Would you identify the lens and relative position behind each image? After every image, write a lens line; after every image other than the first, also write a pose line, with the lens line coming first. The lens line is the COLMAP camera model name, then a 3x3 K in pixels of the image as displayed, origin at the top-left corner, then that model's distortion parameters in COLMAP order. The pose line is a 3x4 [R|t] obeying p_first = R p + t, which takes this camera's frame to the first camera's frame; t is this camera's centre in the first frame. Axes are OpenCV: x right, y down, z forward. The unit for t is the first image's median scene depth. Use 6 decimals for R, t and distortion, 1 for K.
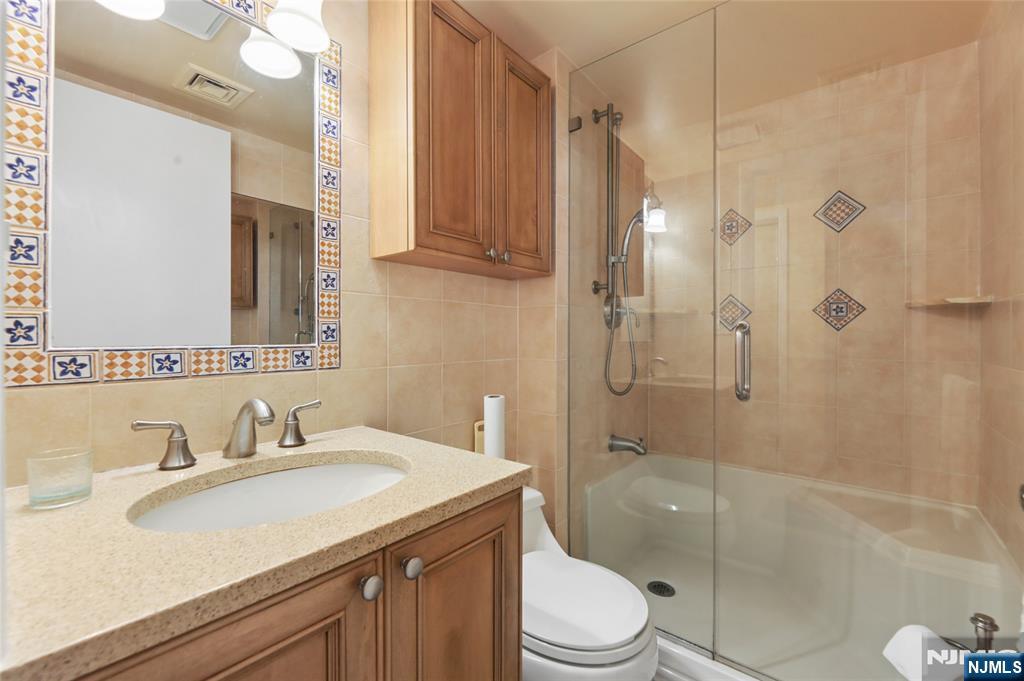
lens RADIAL K [[422.2, 0, 509.1], [0, 422.2, 327.6], [0, 0, 1]] dist [0.000289, -0.000238]
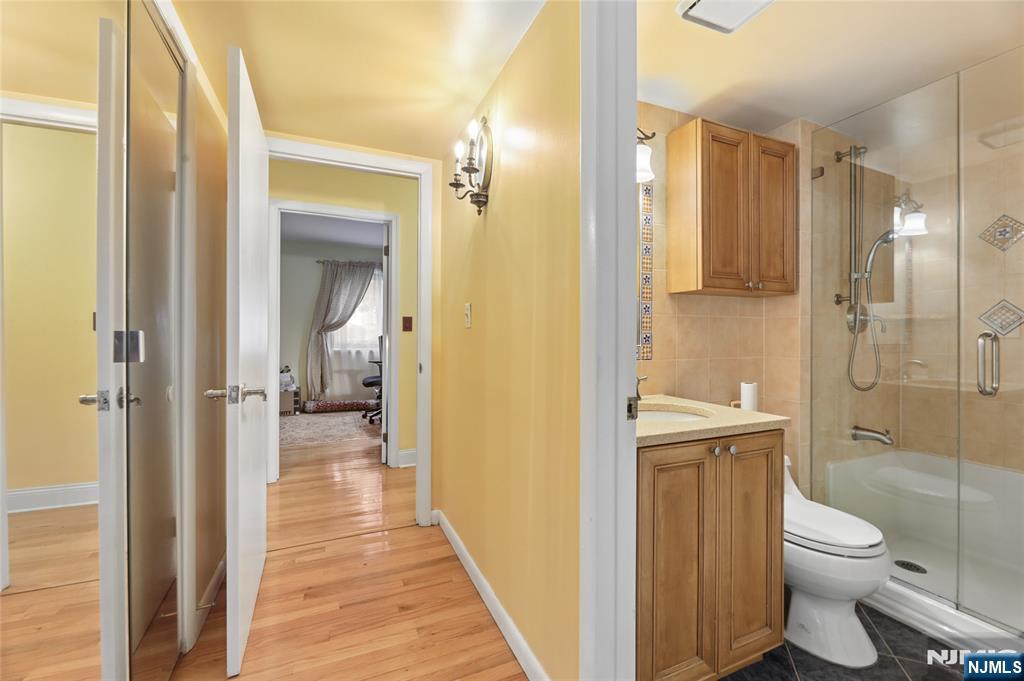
lens RADIAL K [[420.9, 0, 511.7], [0, 420.9, 330.0], [0, 0, 1]] dist [-0.002421, -0.000278]
pose [[0.895430, -0.002033, -0.445198, -0.105327], [0.007114, 0.999927, 0.009743, -0.030497], [0.445146, -0.011892, 0.895379, -0.544249]]
